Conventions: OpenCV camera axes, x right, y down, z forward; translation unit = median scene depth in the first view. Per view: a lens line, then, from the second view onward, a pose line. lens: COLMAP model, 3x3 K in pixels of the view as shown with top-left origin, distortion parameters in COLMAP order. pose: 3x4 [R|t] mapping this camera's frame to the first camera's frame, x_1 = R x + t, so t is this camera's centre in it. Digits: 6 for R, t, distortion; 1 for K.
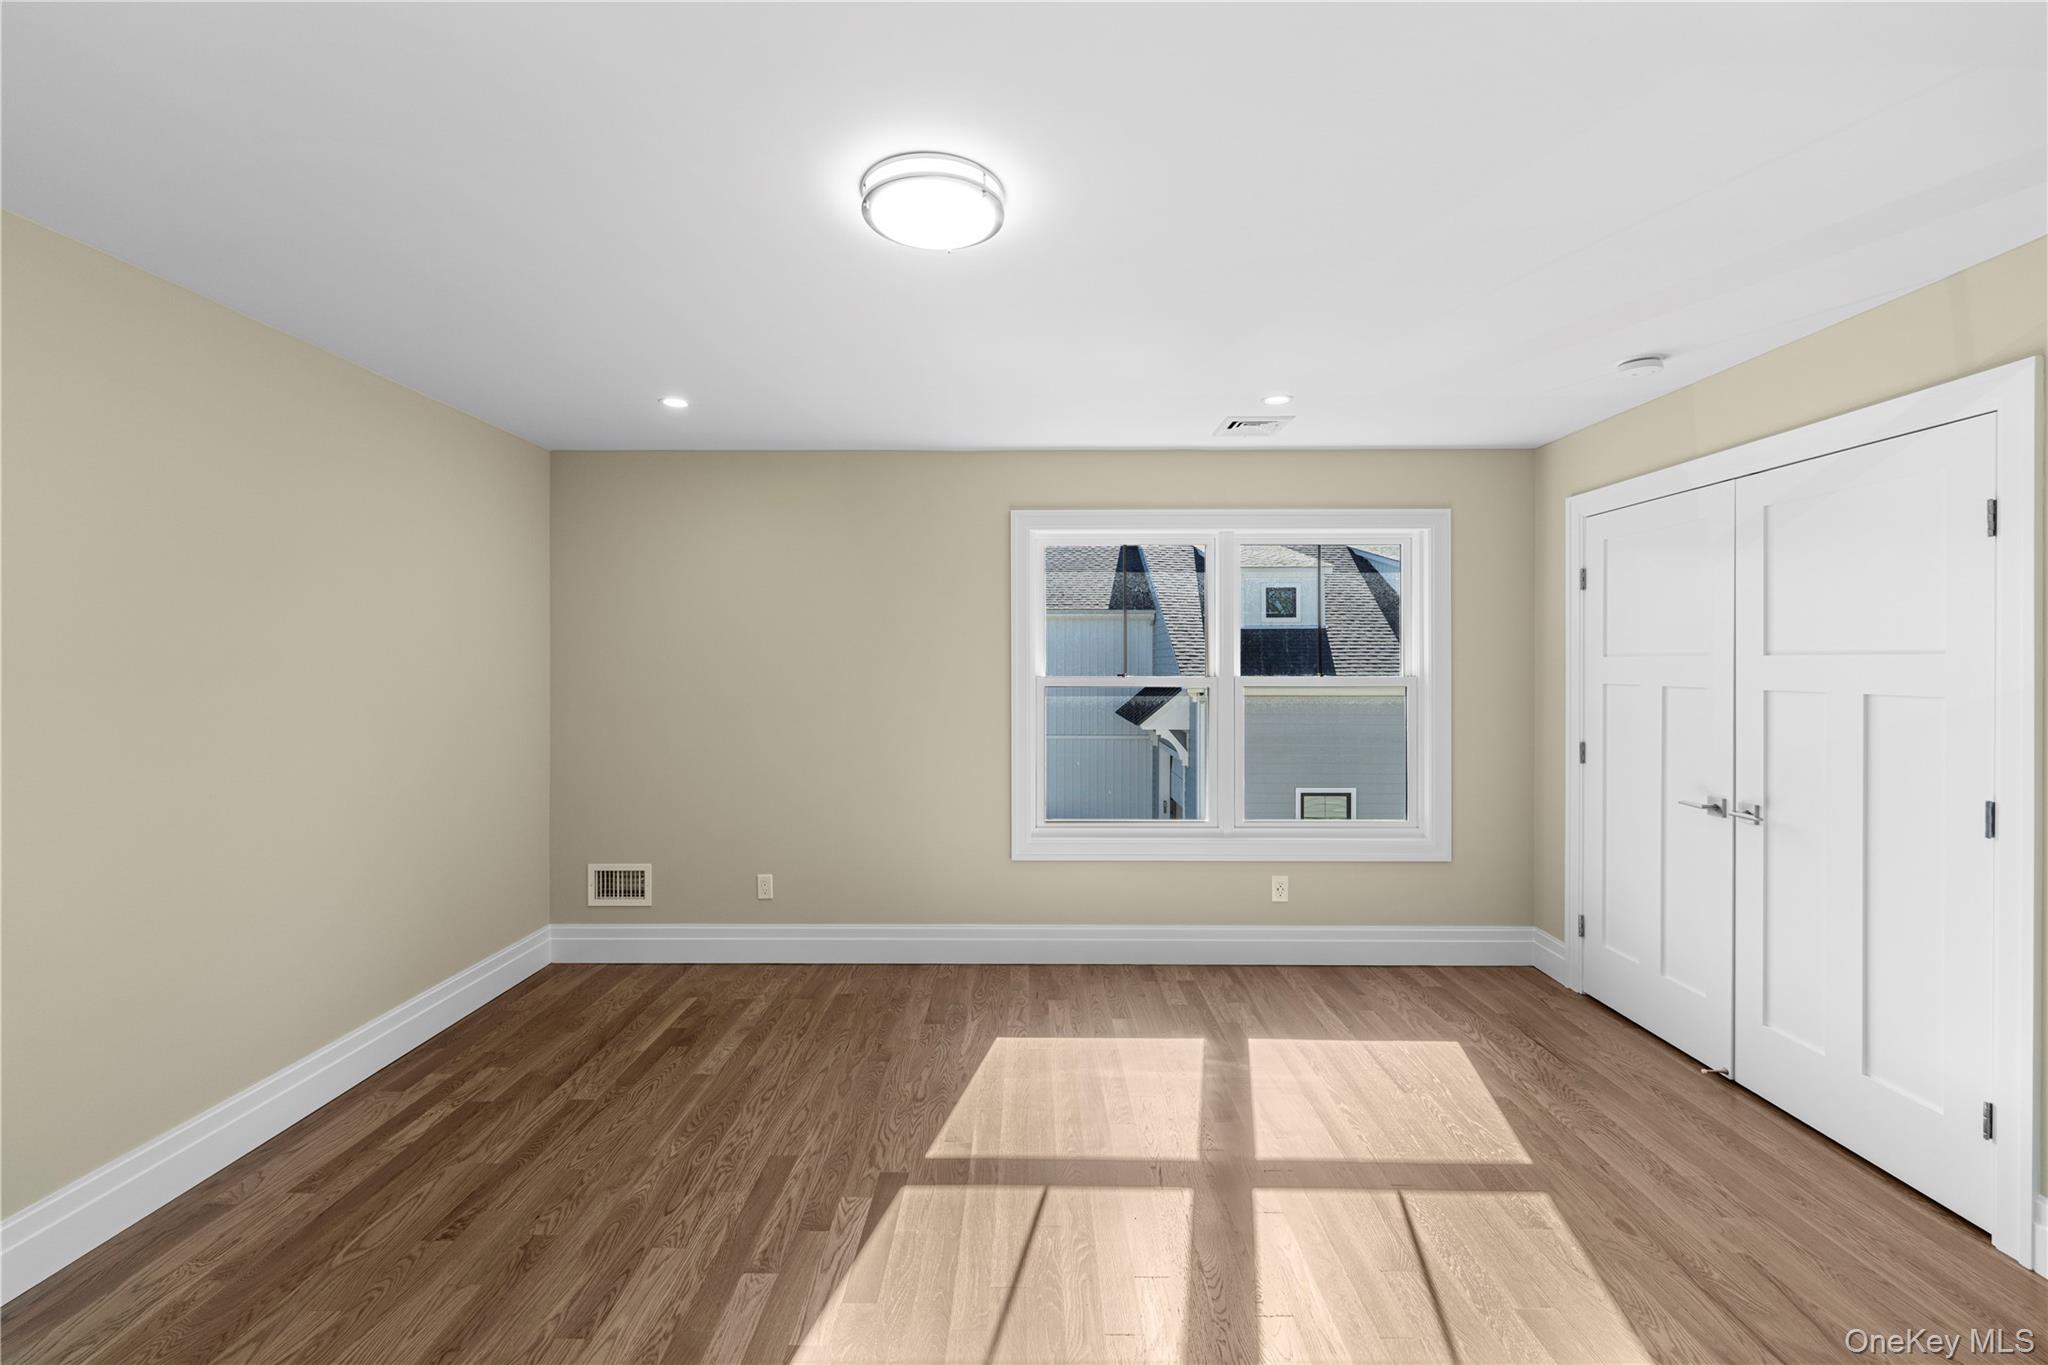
lens RADIAL K [[824.6, 0, 1008.6], [0, 824.6, 664.5], [0, 0, 1]] dist [-0.000519, -0.001092]
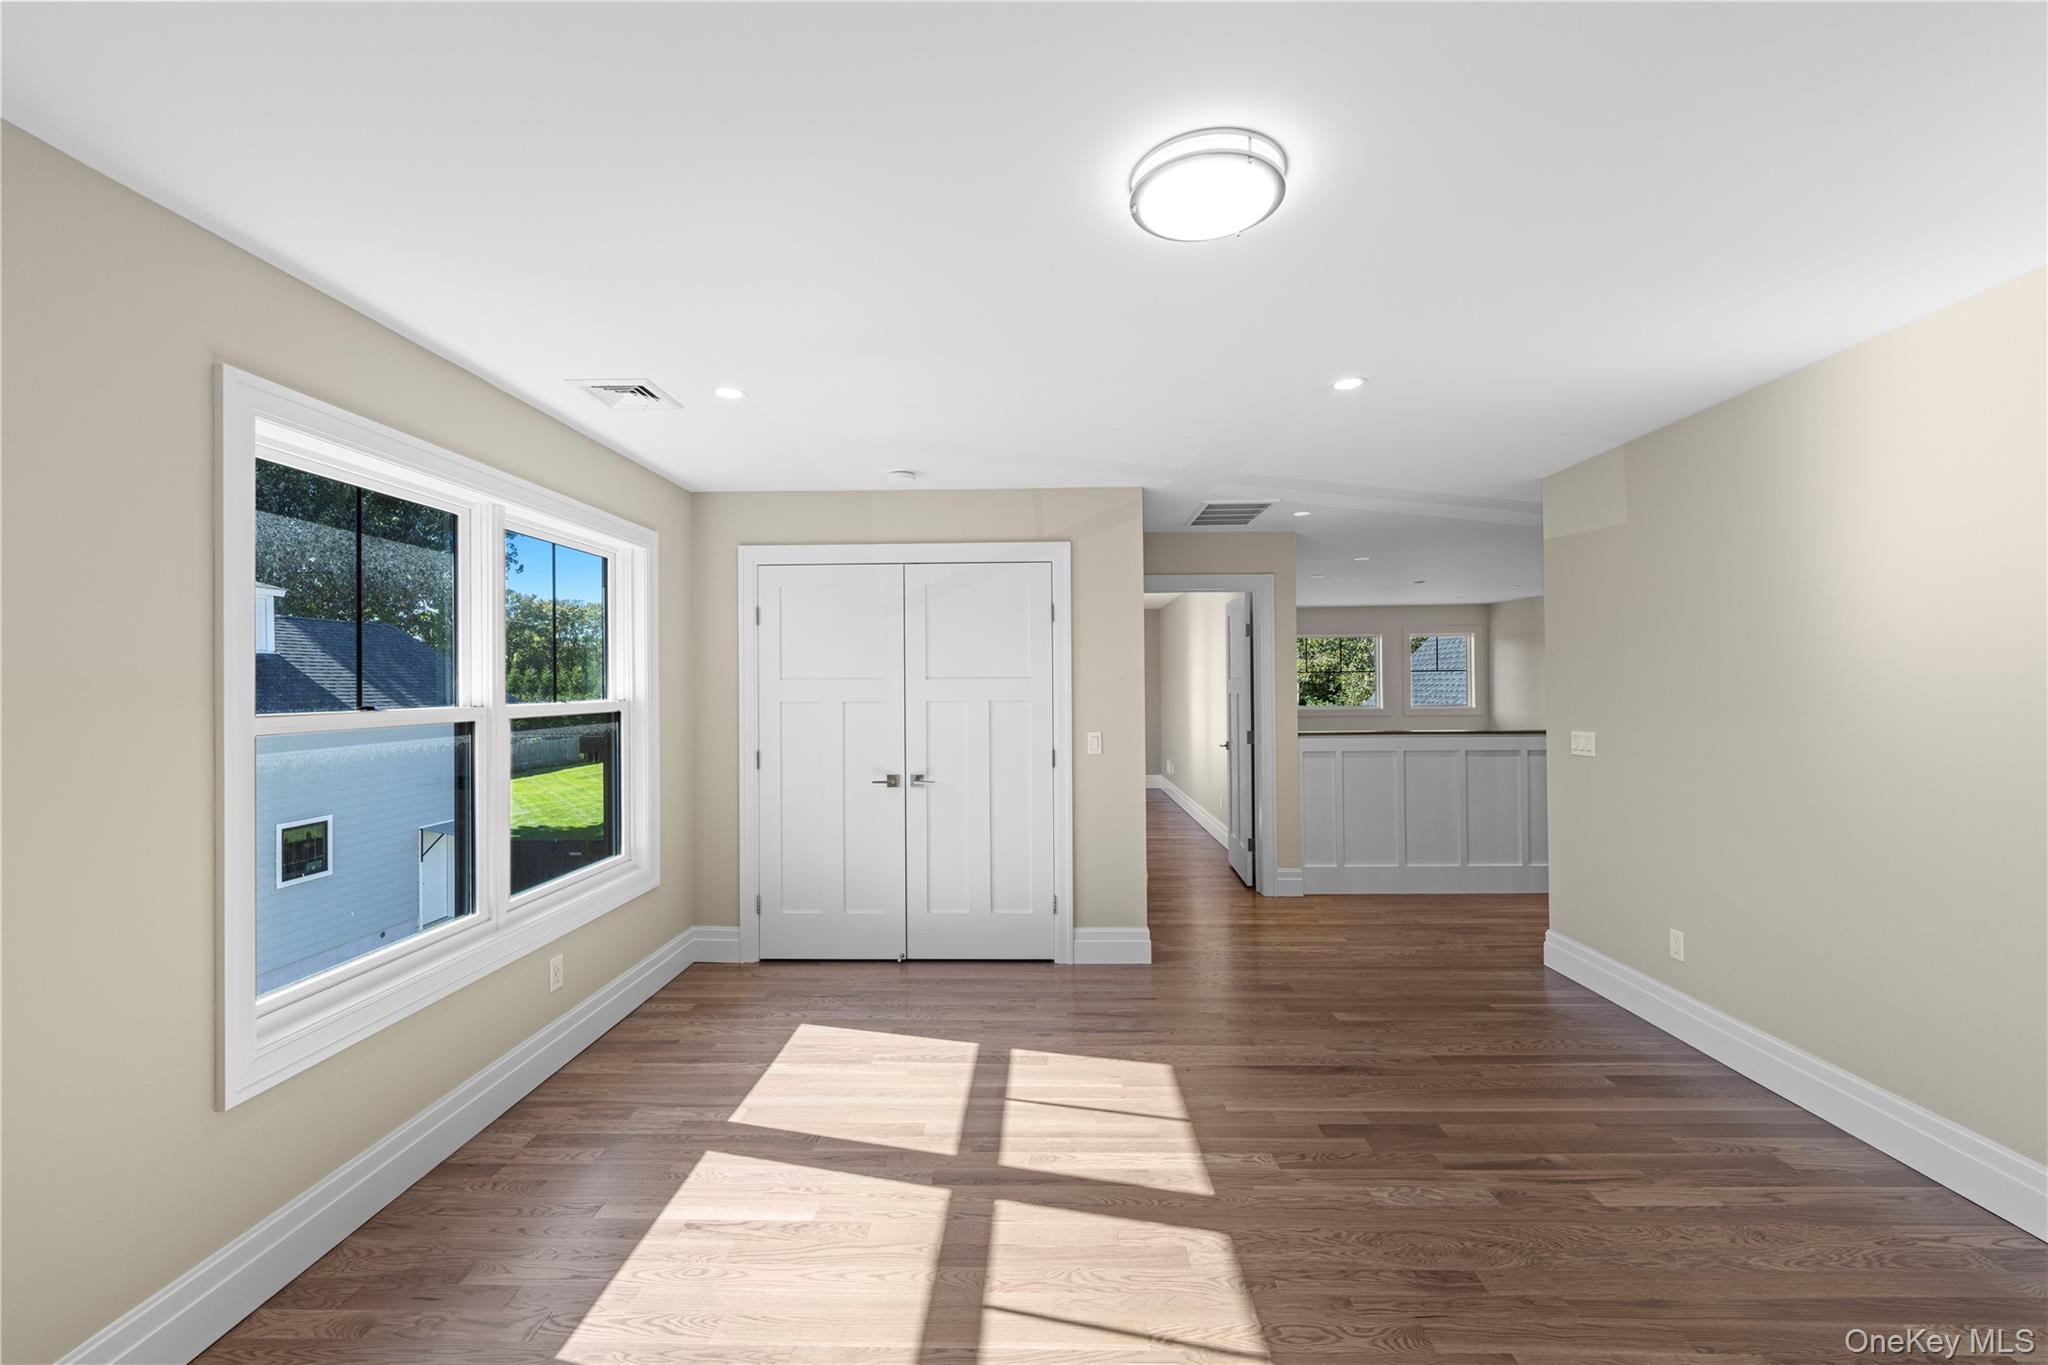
lens RADIAL K [[824.6, 0, 1019.5], [0, 824.6, 677.2], [0, 0, 1]] dist [-0.000519, -0.001092]
pose [[0.019358, 0.008352, 0.999778, -0.537394], [0.010182, 0.999912, -0.008550, 0.000419], [-0.999761, 0.010345, 0.019271, 0.635728]]
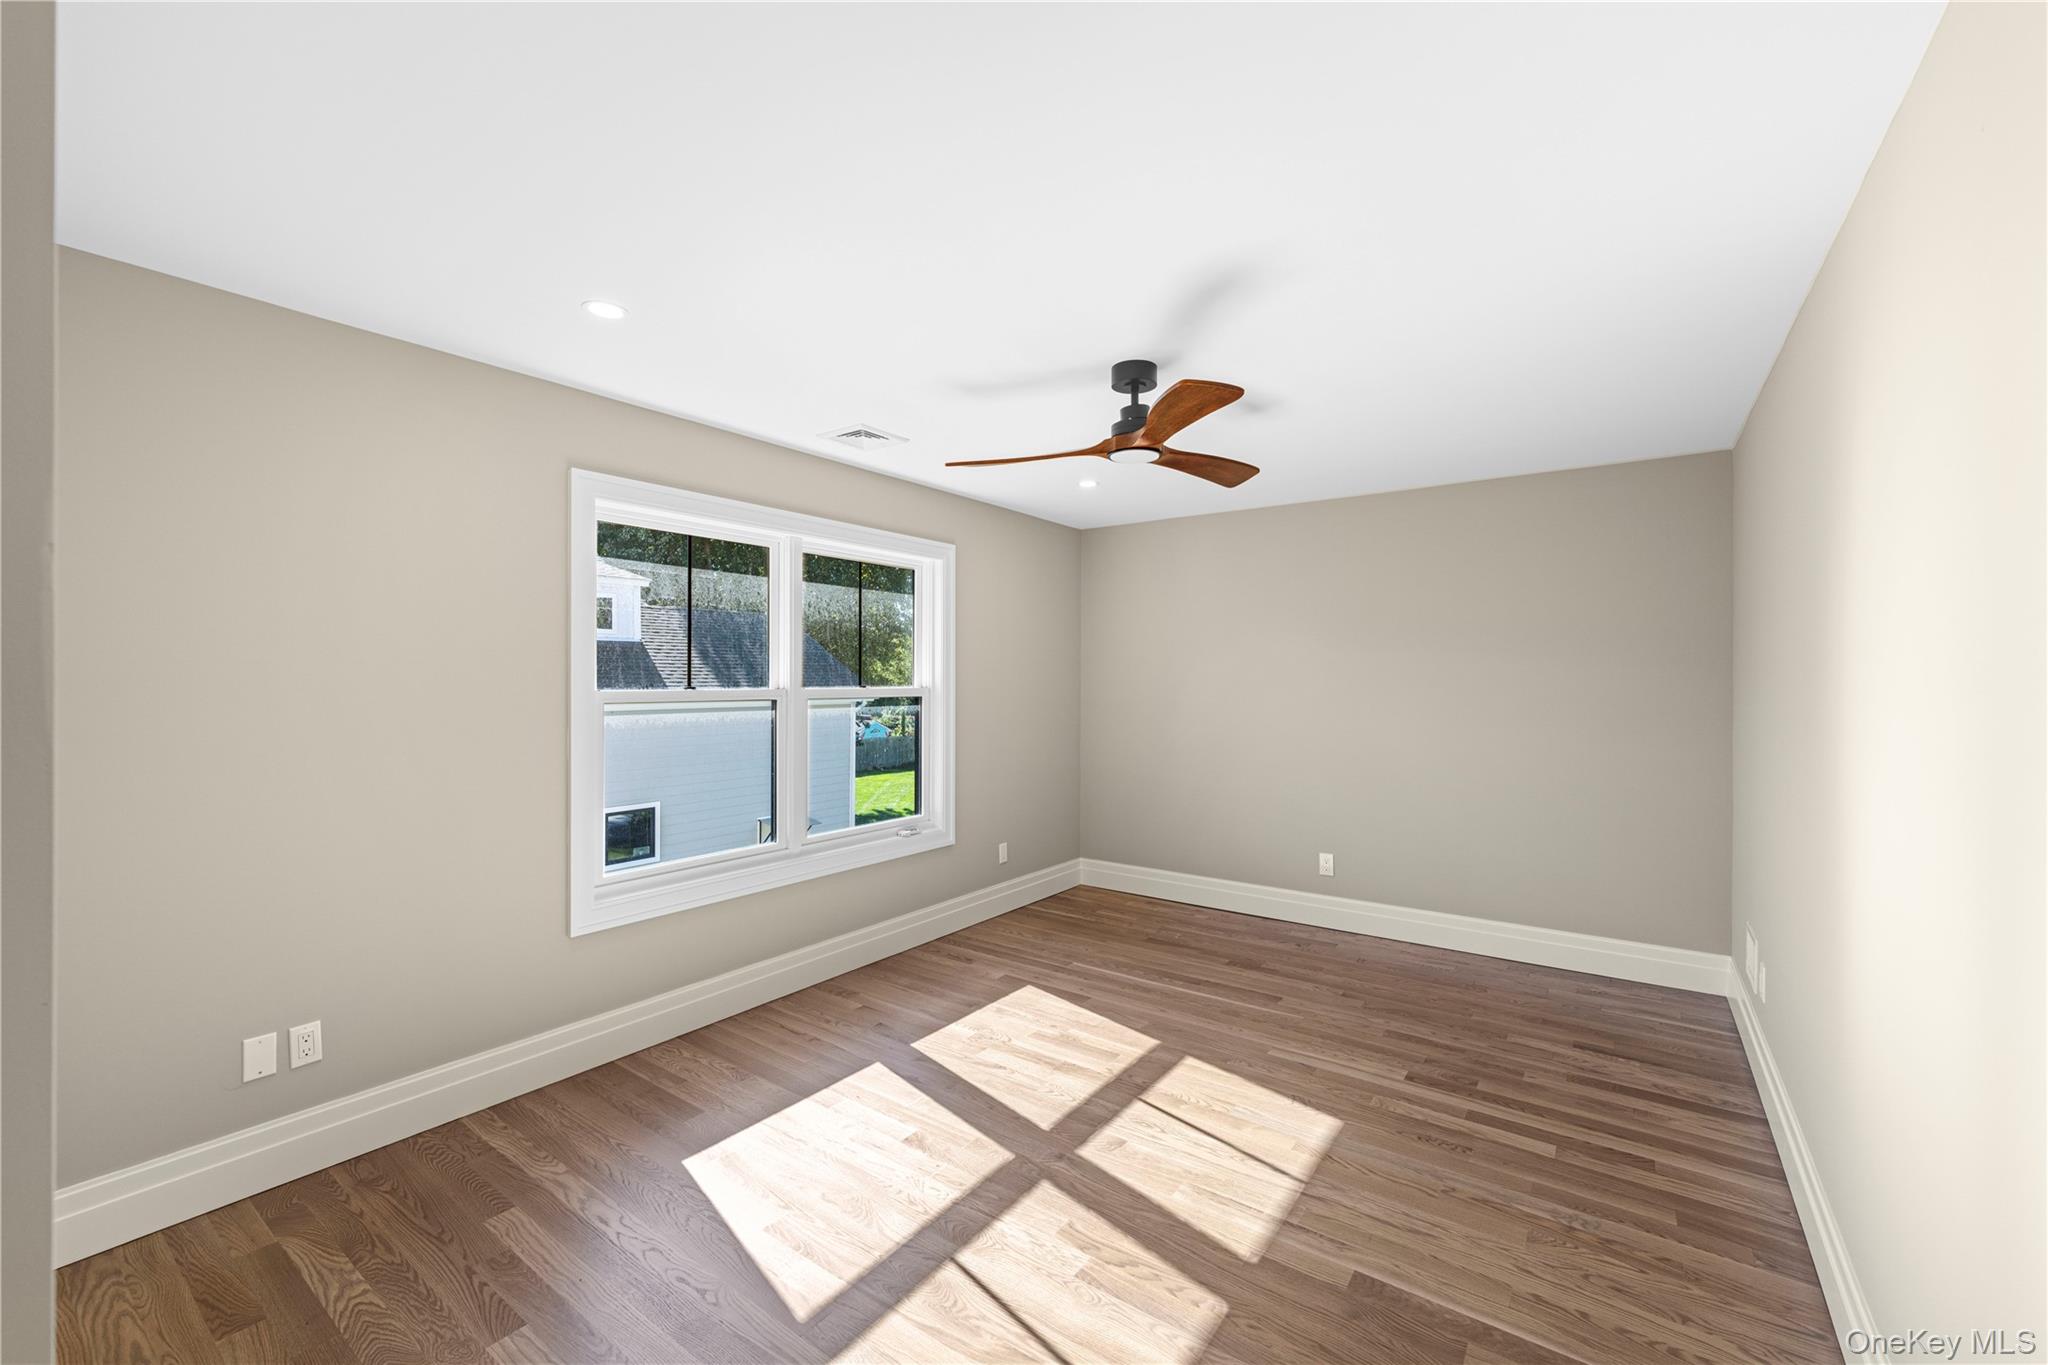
lens RADIAL K [[824.6, 0, 1017.8], [0, 824.6, 667.8], [0, 0, 1]] dist [-0.000519, -0.001092]
pose [[0.581873, 0.011752, 0.813195, -0.432203], [0.003064, 0.999857, -0.016642, 0.008562], [-0.813274, 0.012175, 0.581753, 0.282458]]
